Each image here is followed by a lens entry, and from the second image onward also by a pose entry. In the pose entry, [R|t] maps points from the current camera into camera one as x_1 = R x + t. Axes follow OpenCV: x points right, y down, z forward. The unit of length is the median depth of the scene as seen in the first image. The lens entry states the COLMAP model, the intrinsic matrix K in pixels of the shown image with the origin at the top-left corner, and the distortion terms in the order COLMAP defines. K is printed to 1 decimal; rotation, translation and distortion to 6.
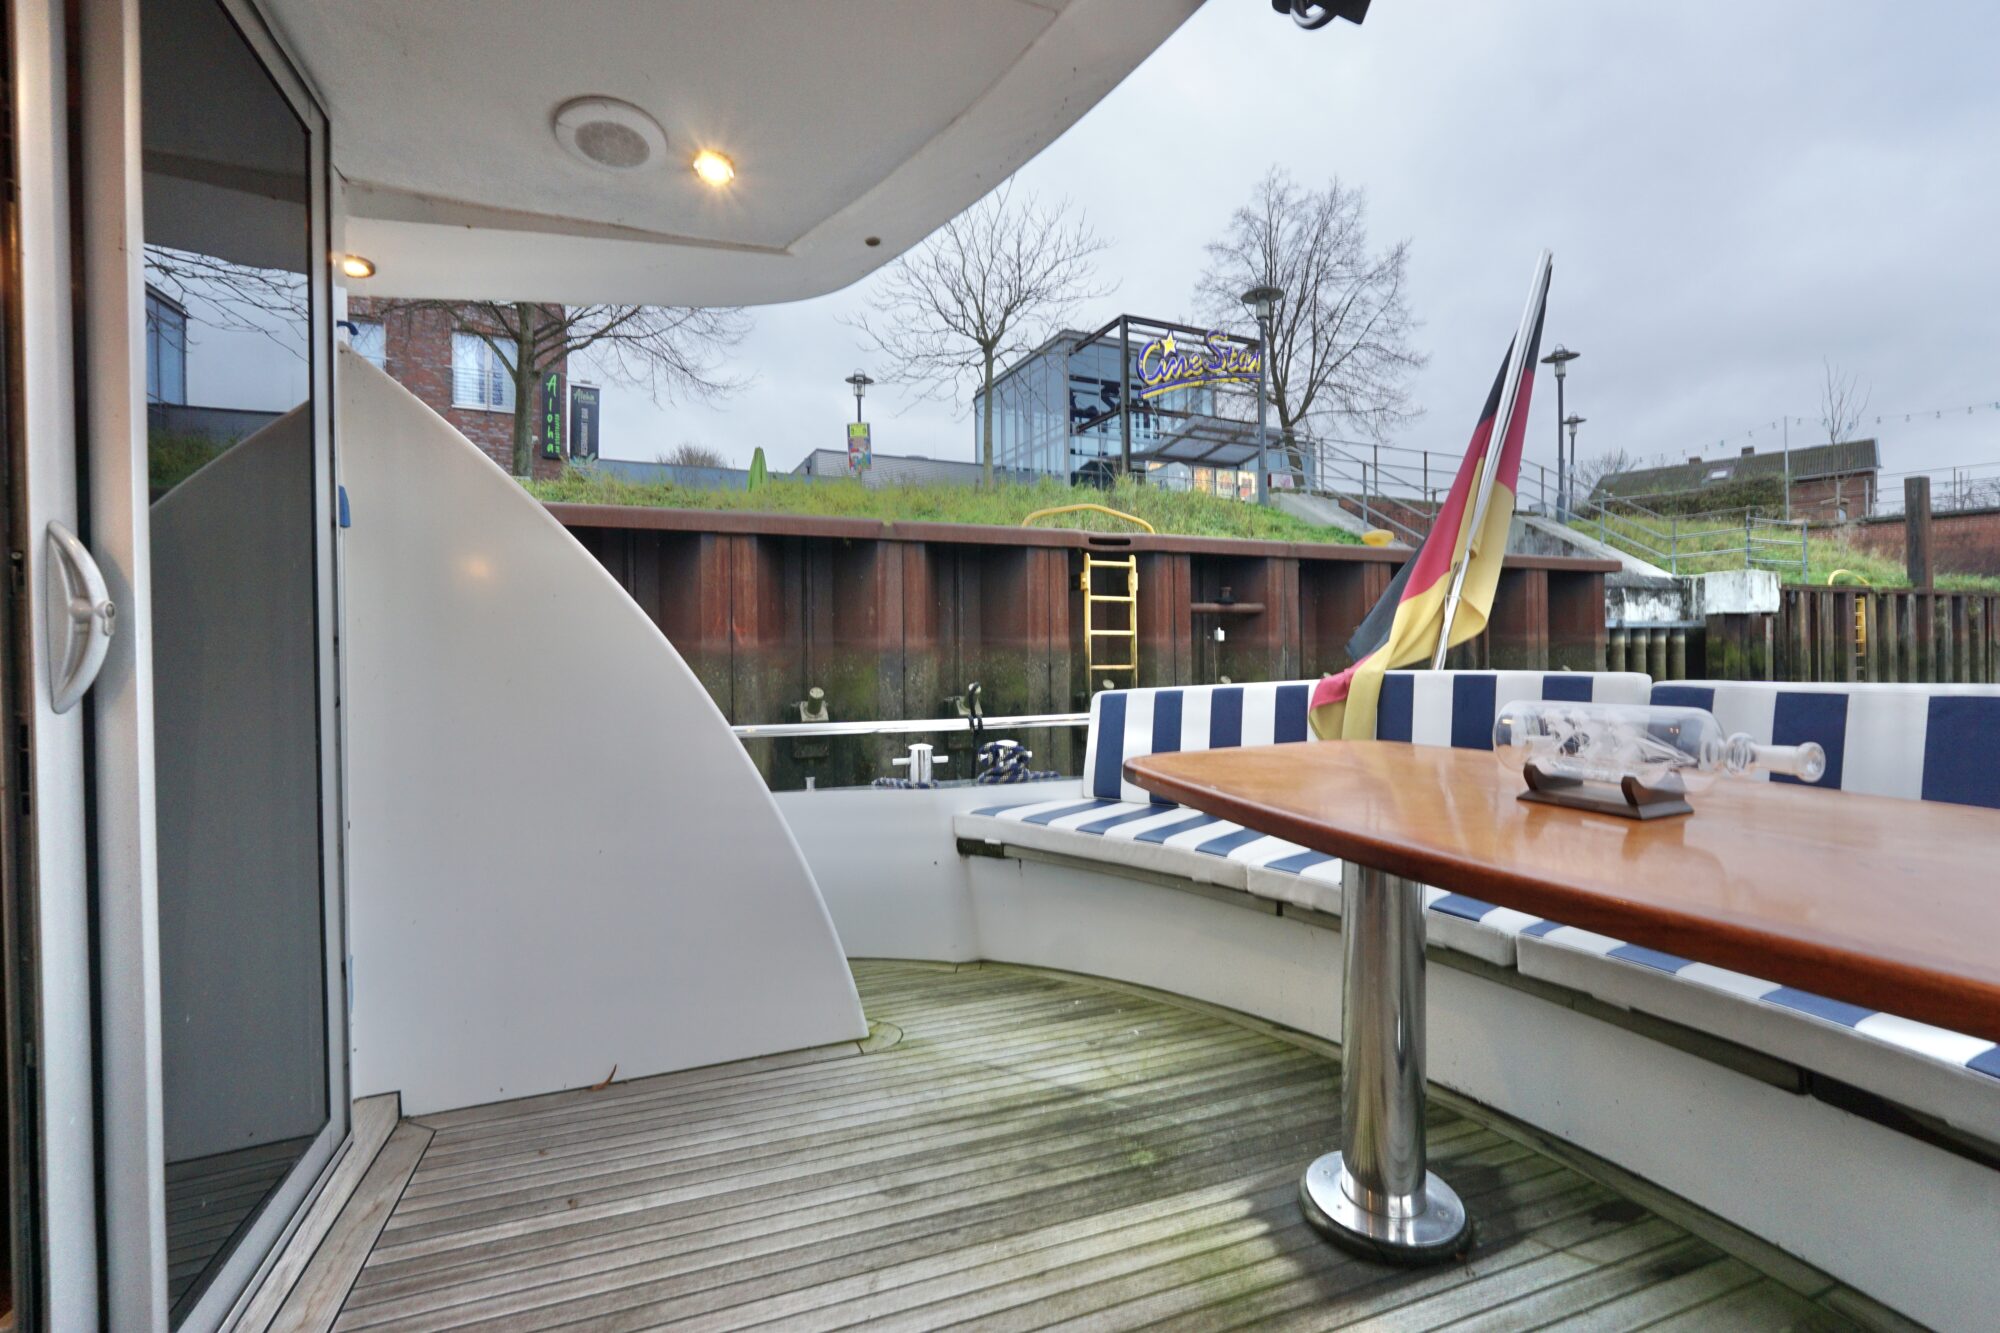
lens RADIAL K [[841.4, 0, 1000.9], [0, 841.4, 655.7], [0, 0, 1]] dist [-0.011669, 0.002693]
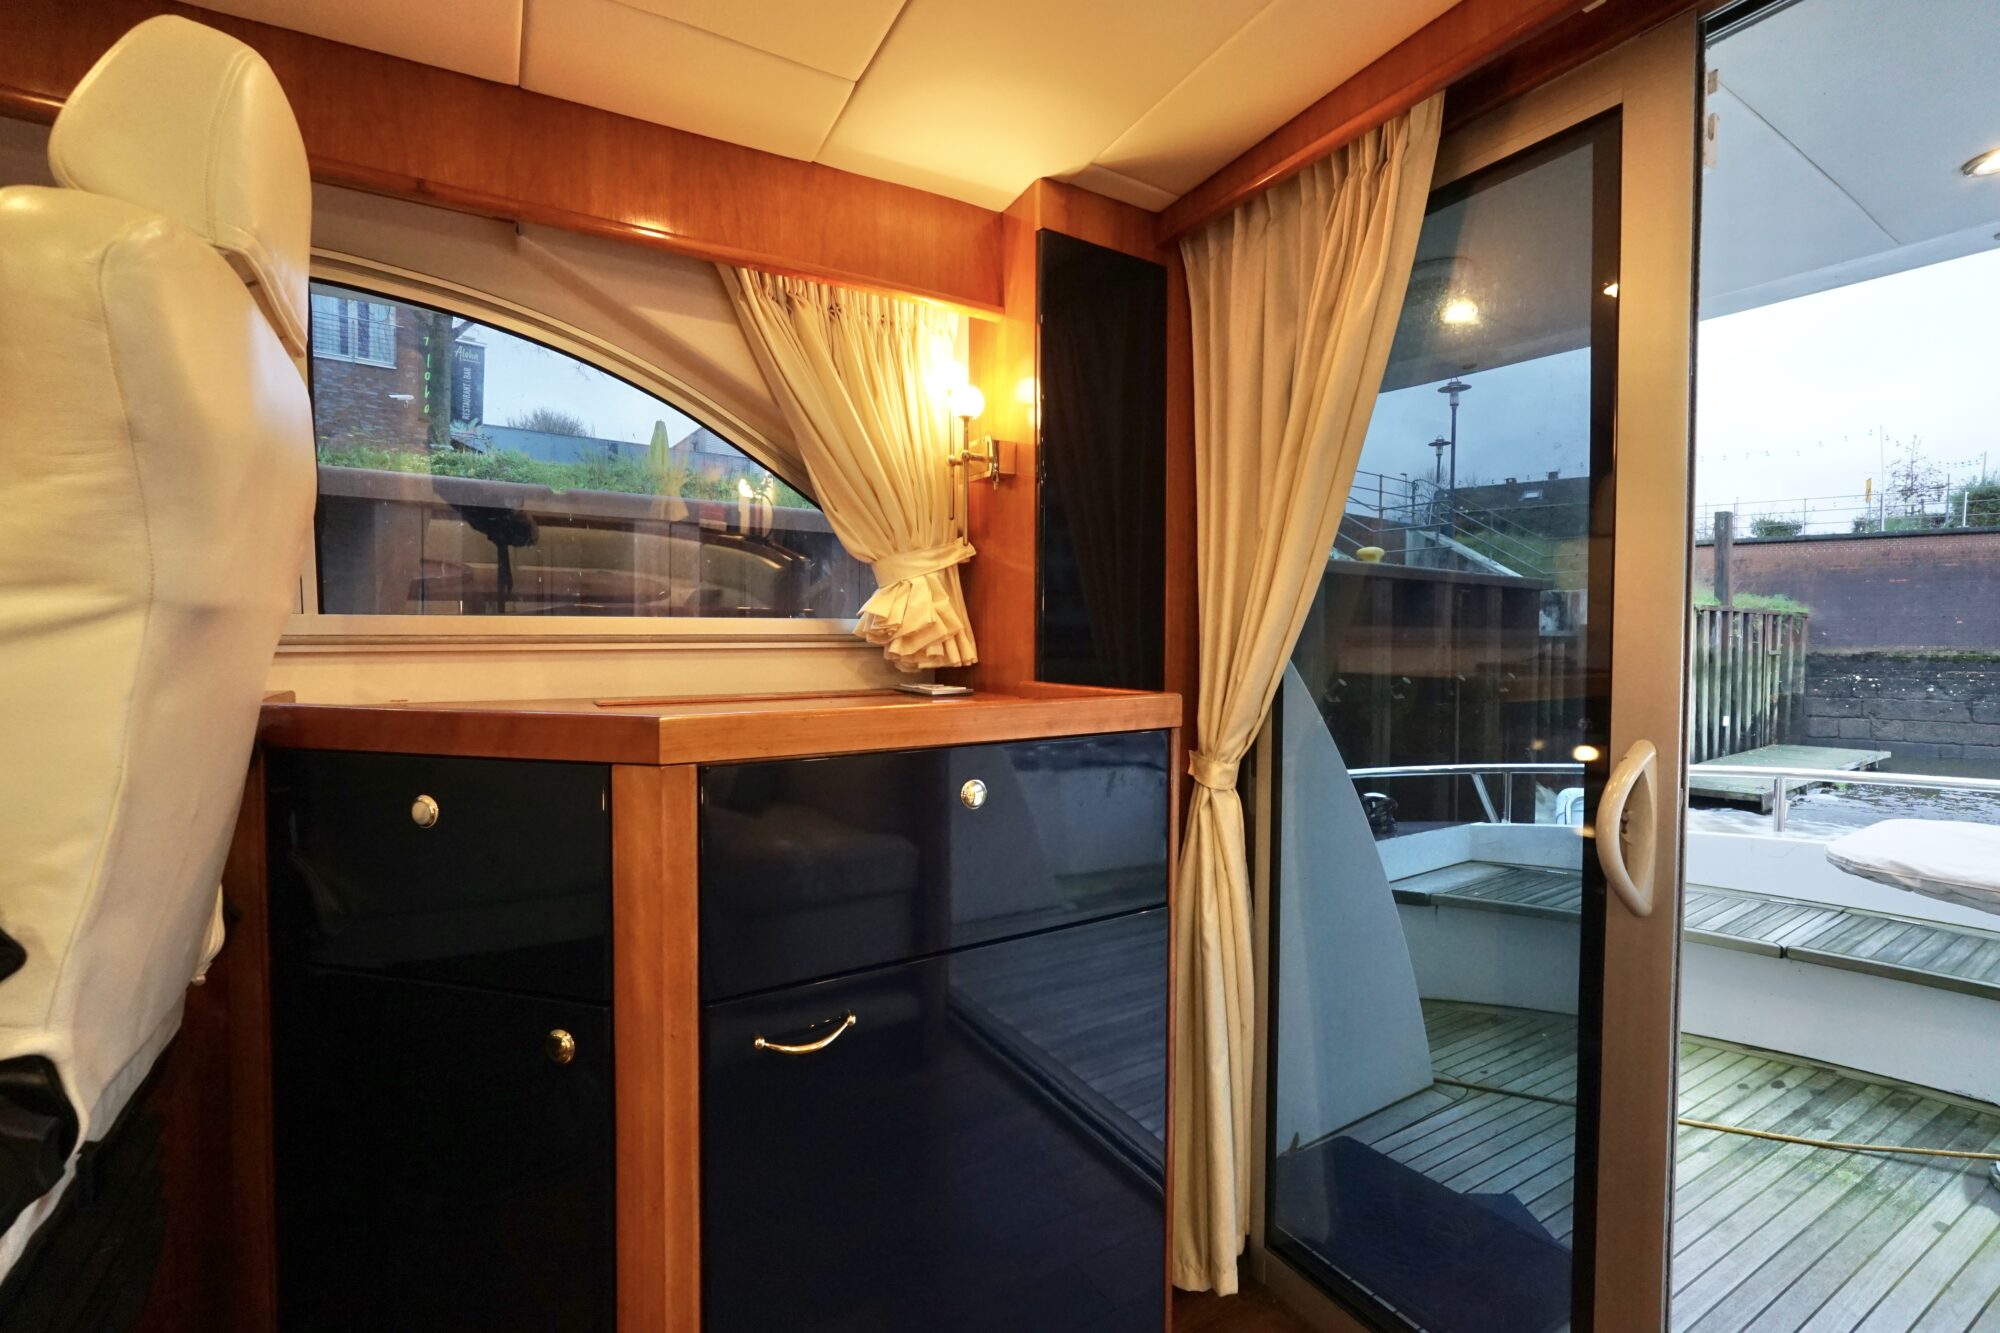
lens RADIAL K [[841.4, 0, 984.1], [0, 841.4, 655.6], [0, 0, 1]] dist [-0.011669, 0.002693]
pose [[0.985150, 0.014062, 0.171121, -0.127394], [-0.017165, 0.999714, 0.016671, -0.011423], [-0.170837, -0.019360, 0.985109, 0.010474]]
